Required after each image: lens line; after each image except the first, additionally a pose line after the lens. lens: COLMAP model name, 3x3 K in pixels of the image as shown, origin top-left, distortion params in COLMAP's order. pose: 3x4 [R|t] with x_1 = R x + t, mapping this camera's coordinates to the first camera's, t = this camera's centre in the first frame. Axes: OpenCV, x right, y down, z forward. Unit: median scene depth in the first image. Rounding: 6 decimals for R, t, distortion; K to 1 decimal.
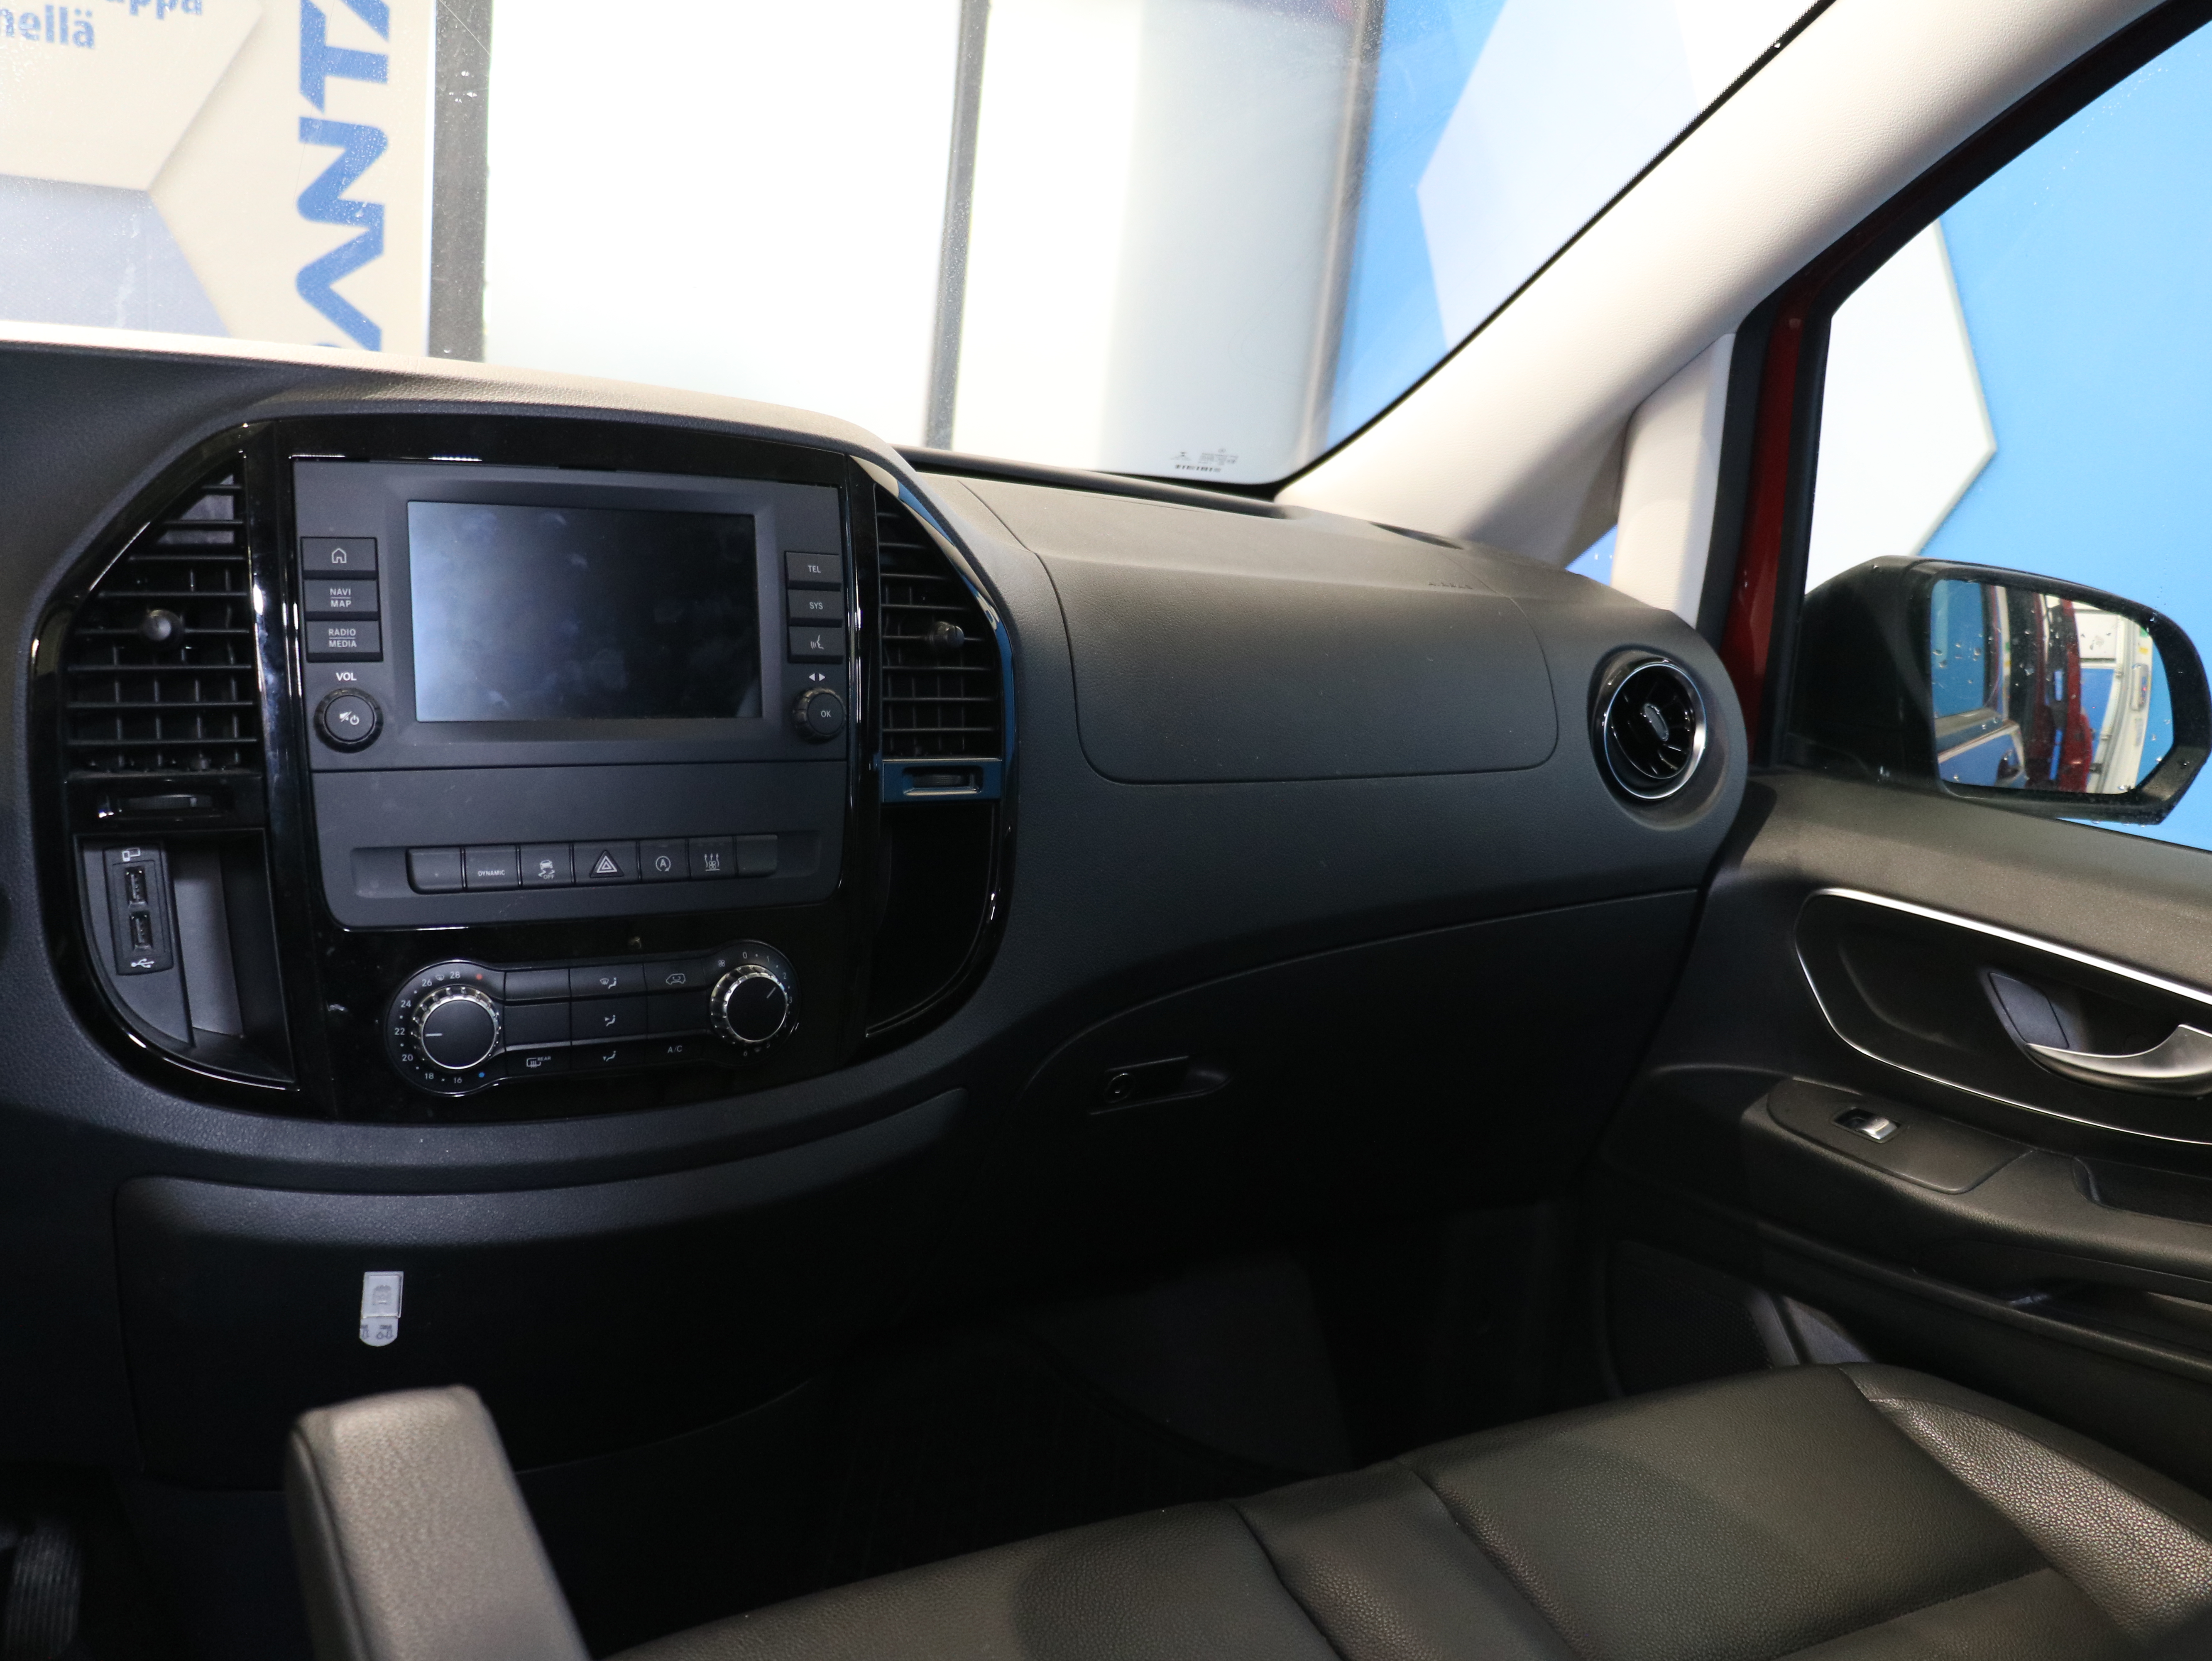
lens RADIAL K [[1991.5, 0, 1106.0], [0, 1991.5, 830.5], [0, 0, 1]] dist [-0.019999, 0.008679]
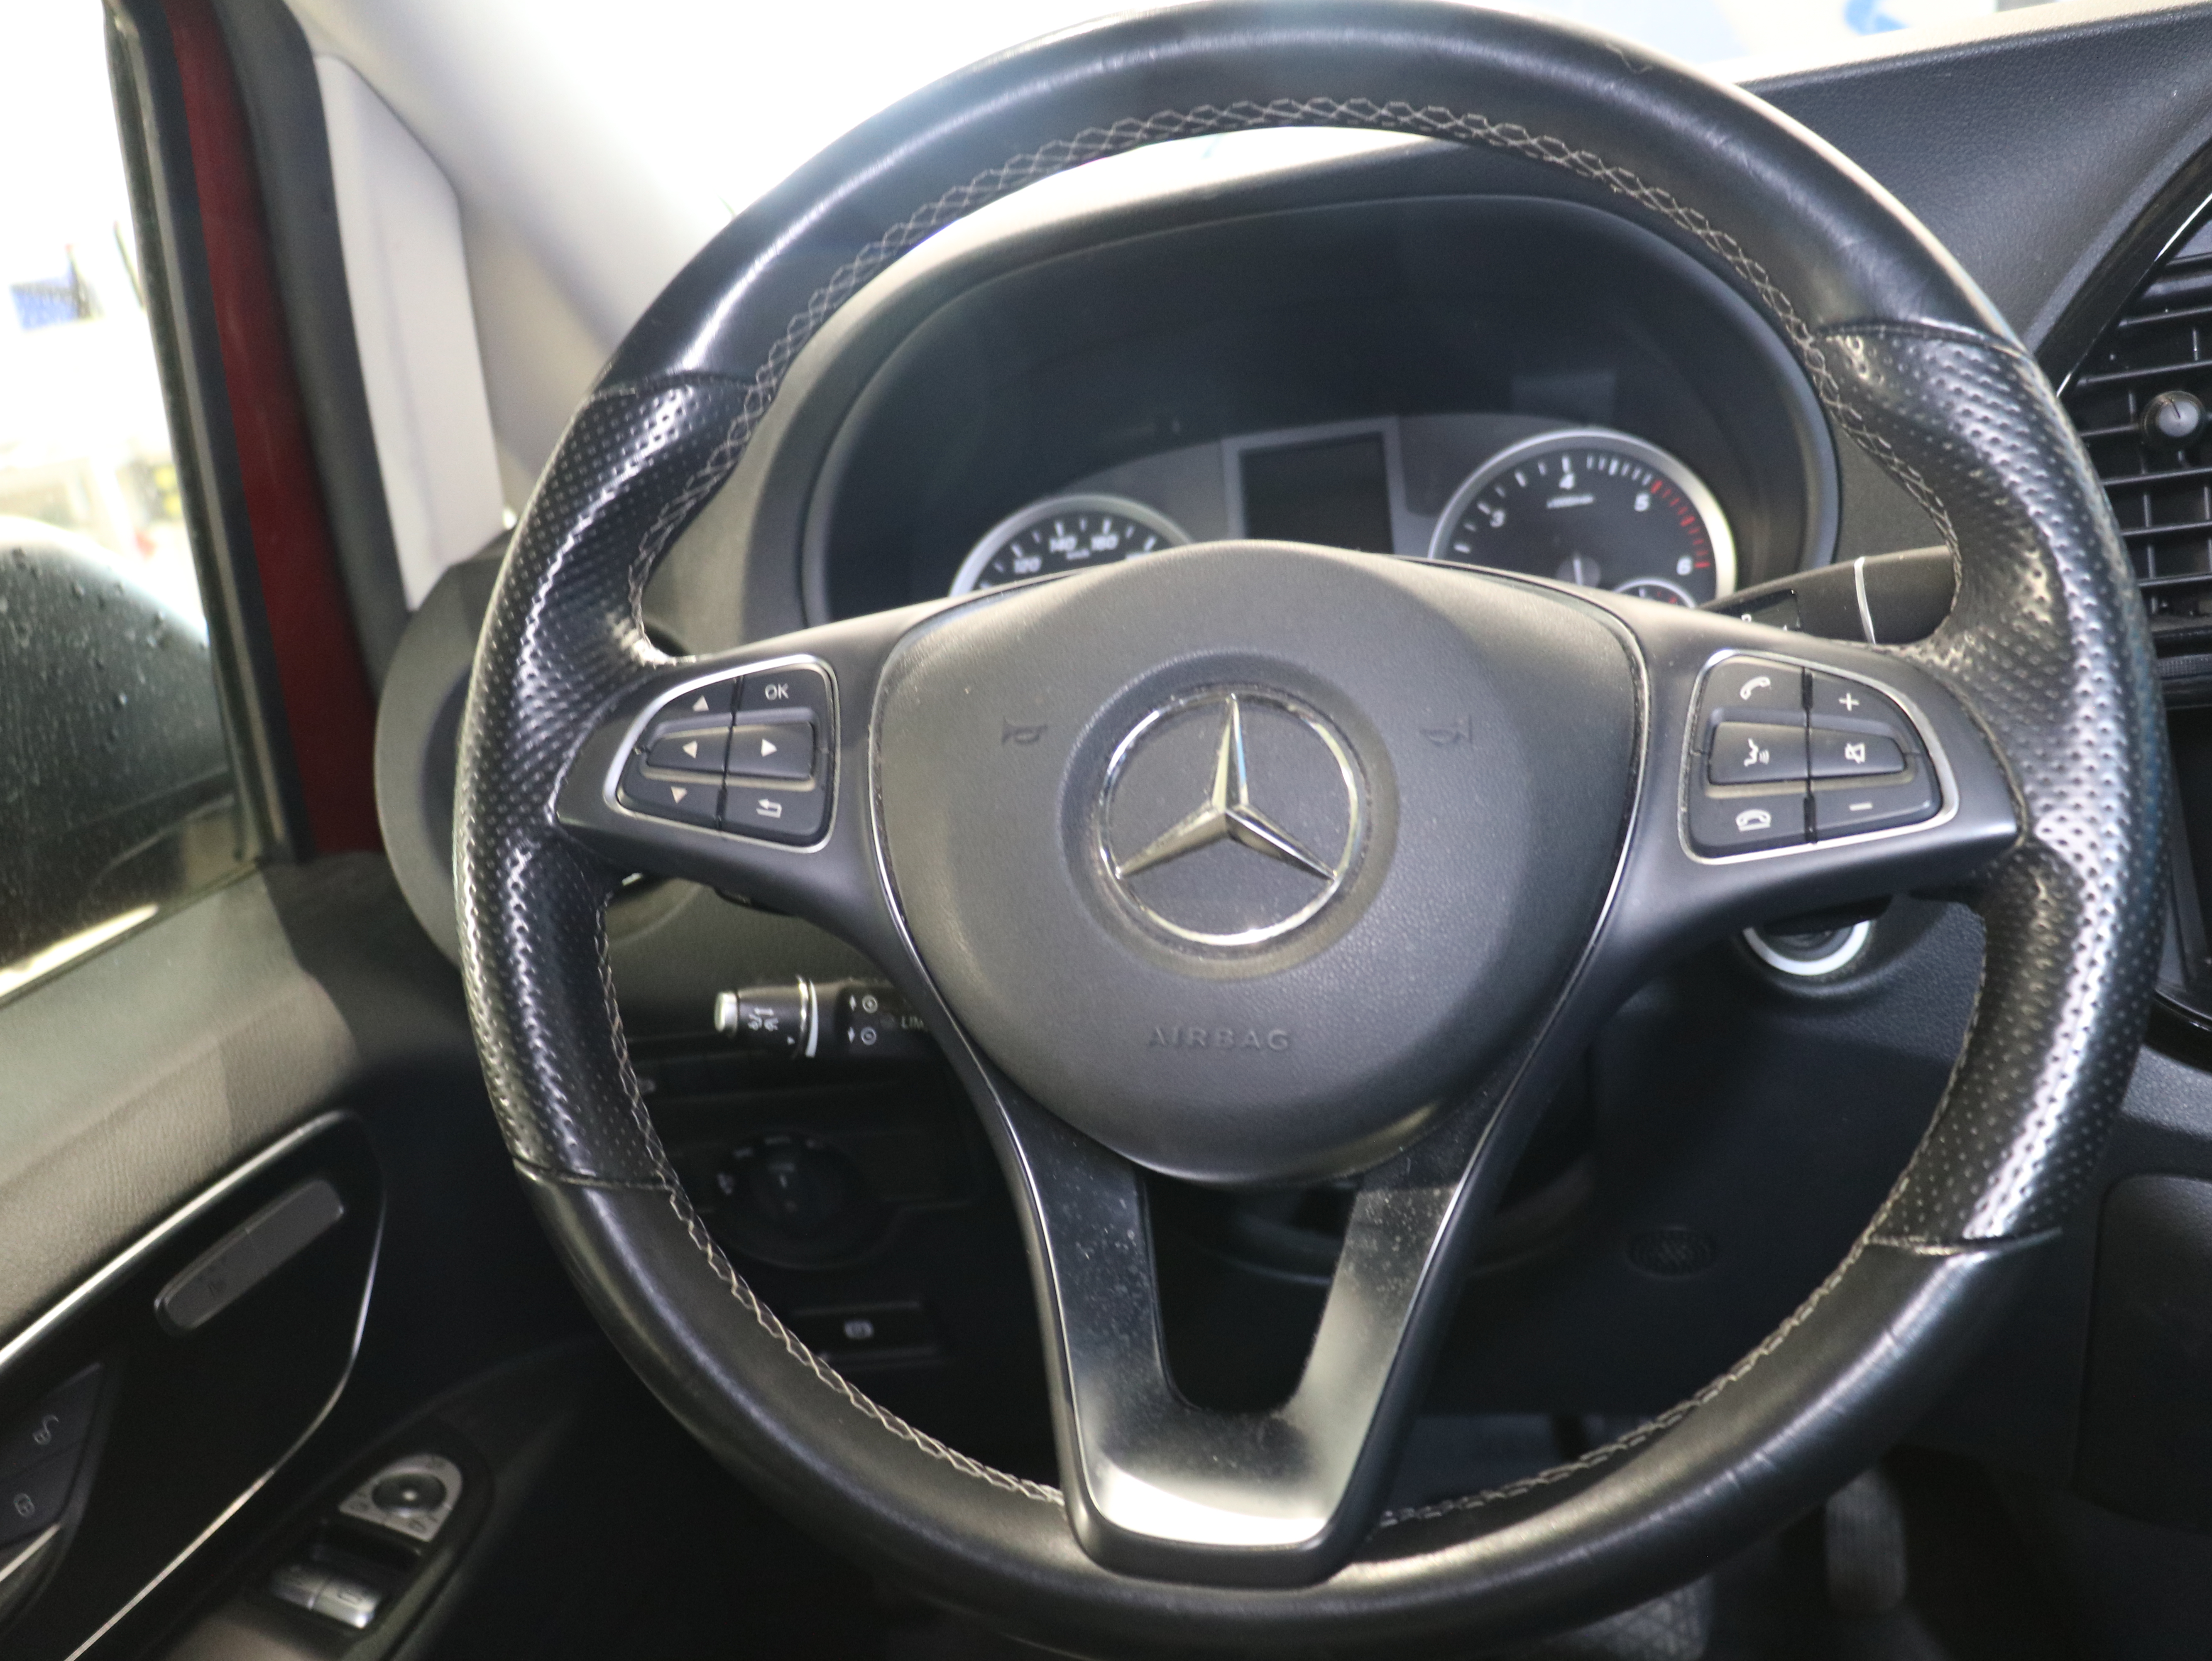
lens RADIAL K [[1991.5, 0, 1106.0], [0, 1991.5, 830.5], [0, 0, 1]] dist [-0.019999, 0.008679]
pose [[0.749598, -0.001292, -0.661893, -0.277187], [0.081017, 0.992658, 0.089816, -0.047775], [0.656917, -0.120950, 0.744199, 0.202800]]
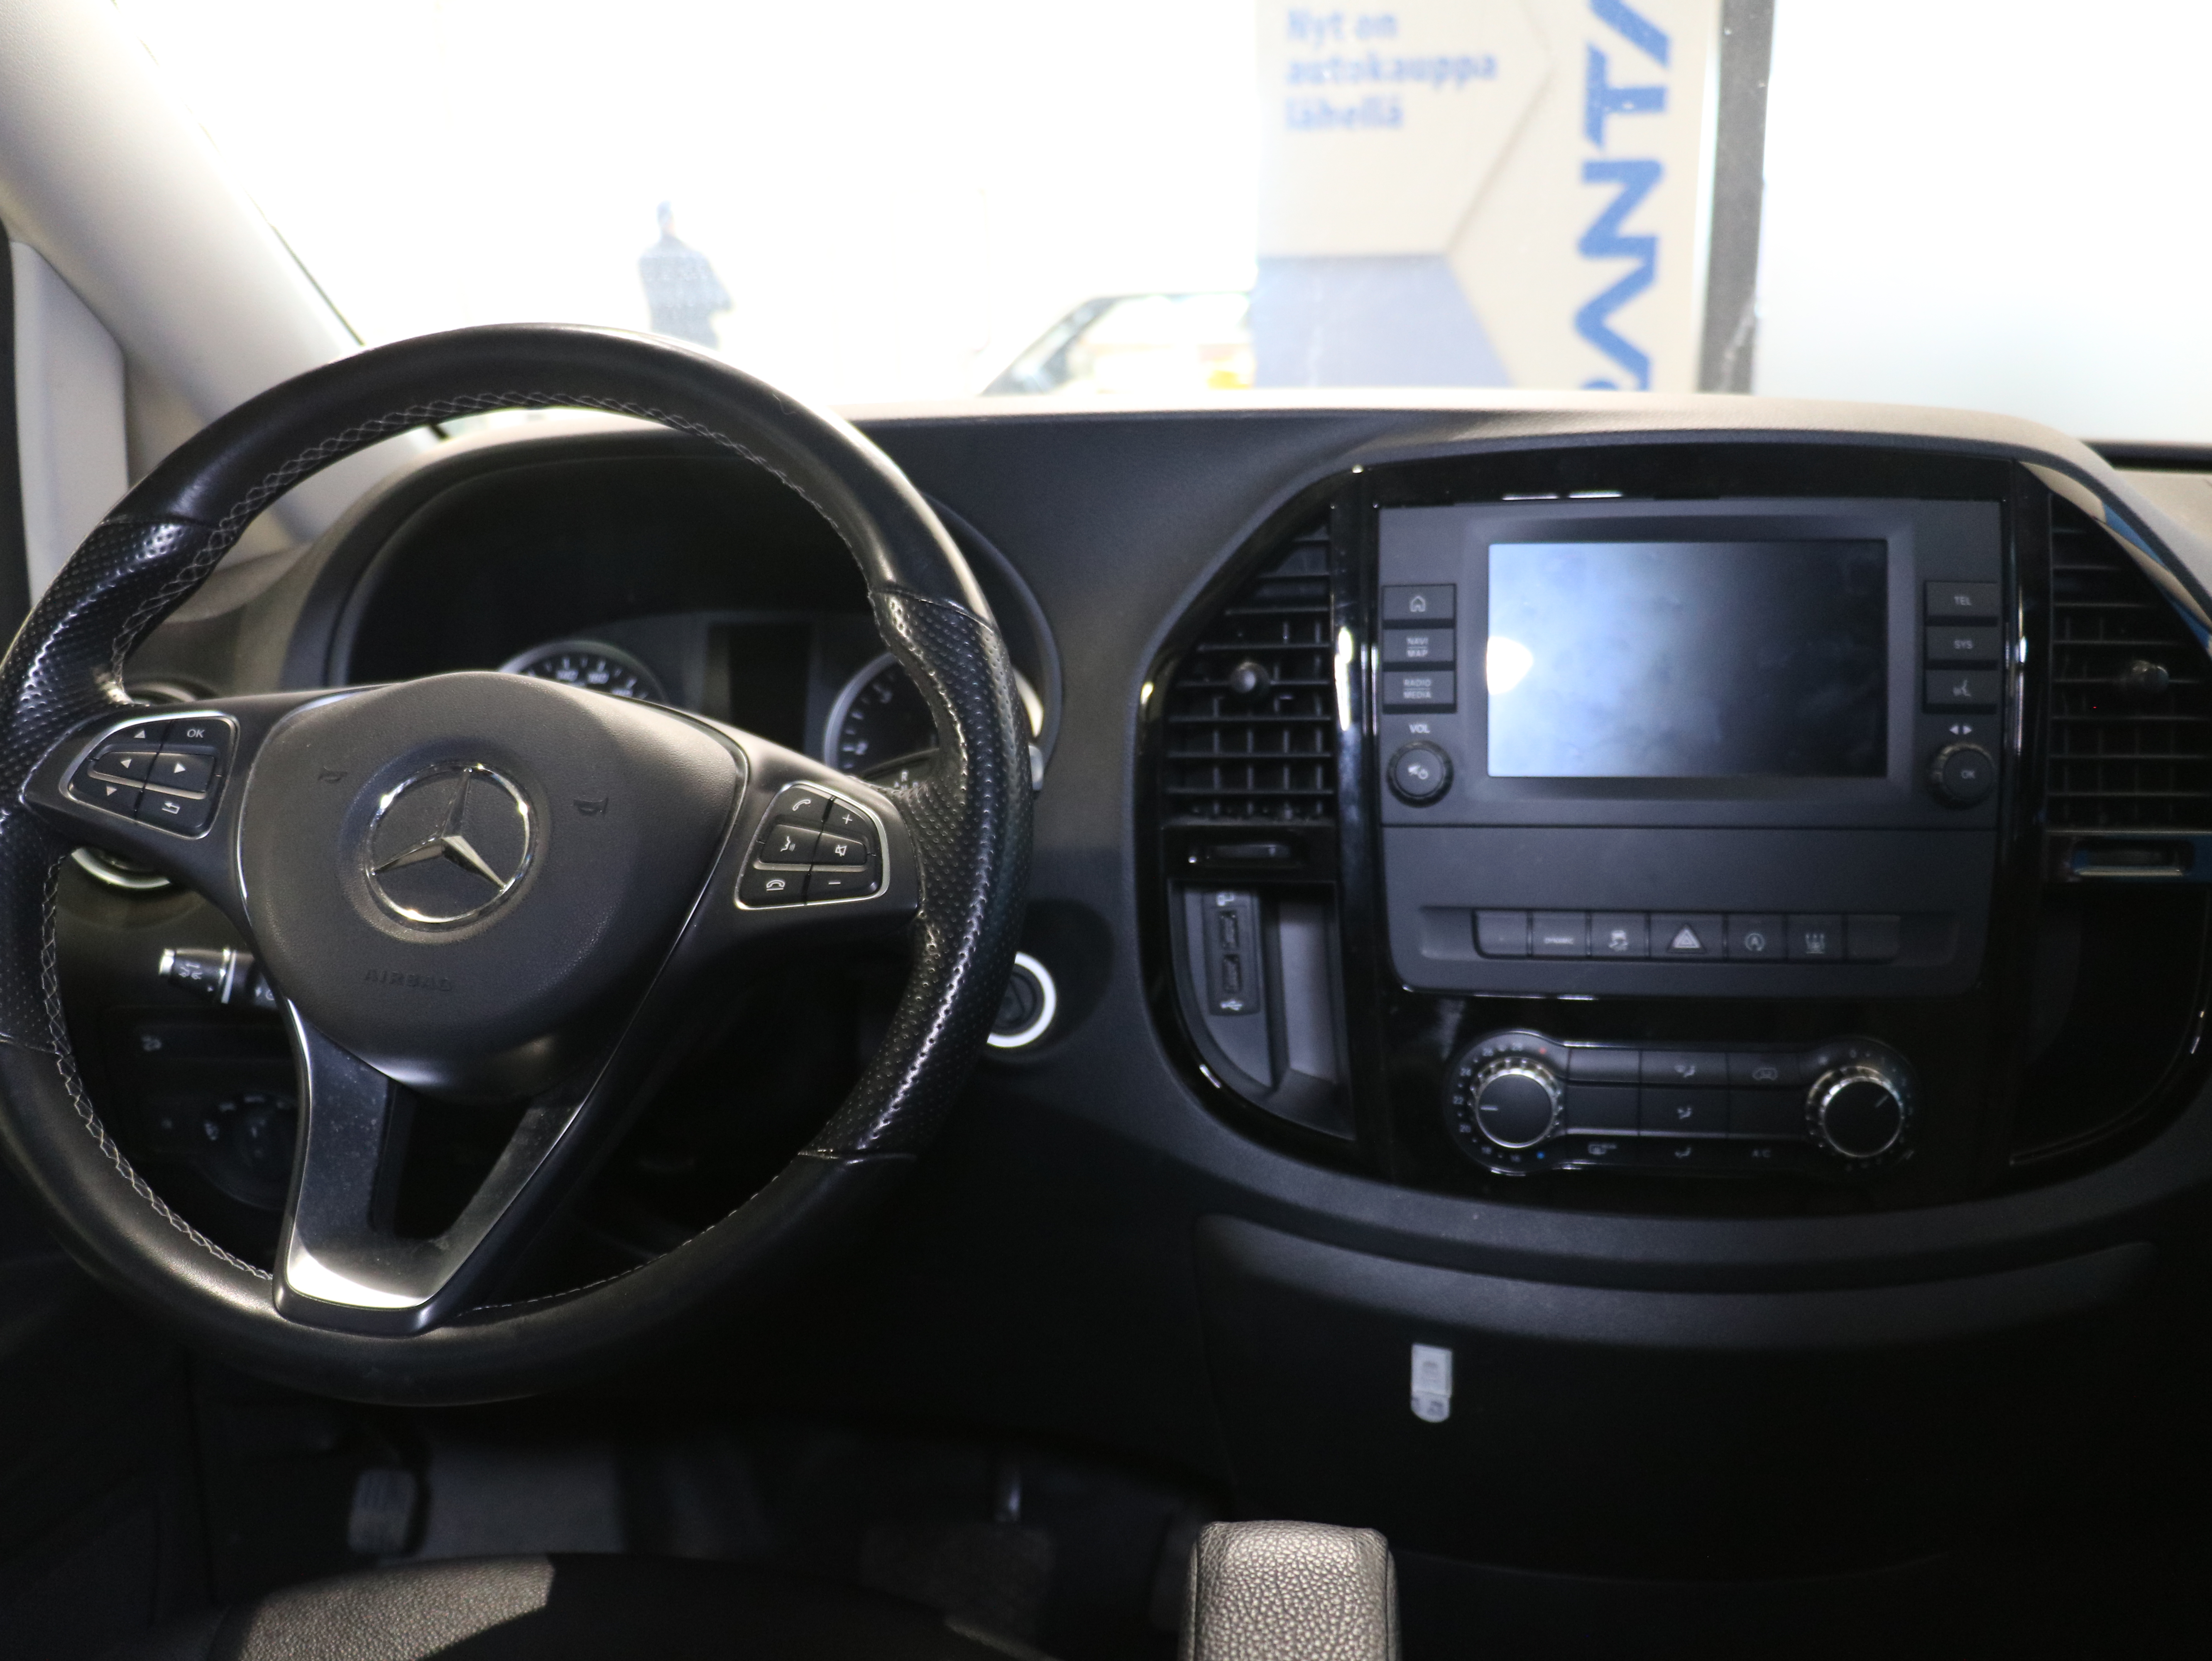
lens RADIAL K [[1991.5, 0, 1106.0], [0, 1991.5, 830.5], [0, 0, 1]] dist [-0.019999, 0.008679]
pose [[0.801804, 0.038303, -0.596358, 0.072561], [-0.044752, 0.998990, 0.003995, -0.024087], [0.595909, 0.023485, 0.802709, 0.128175]]
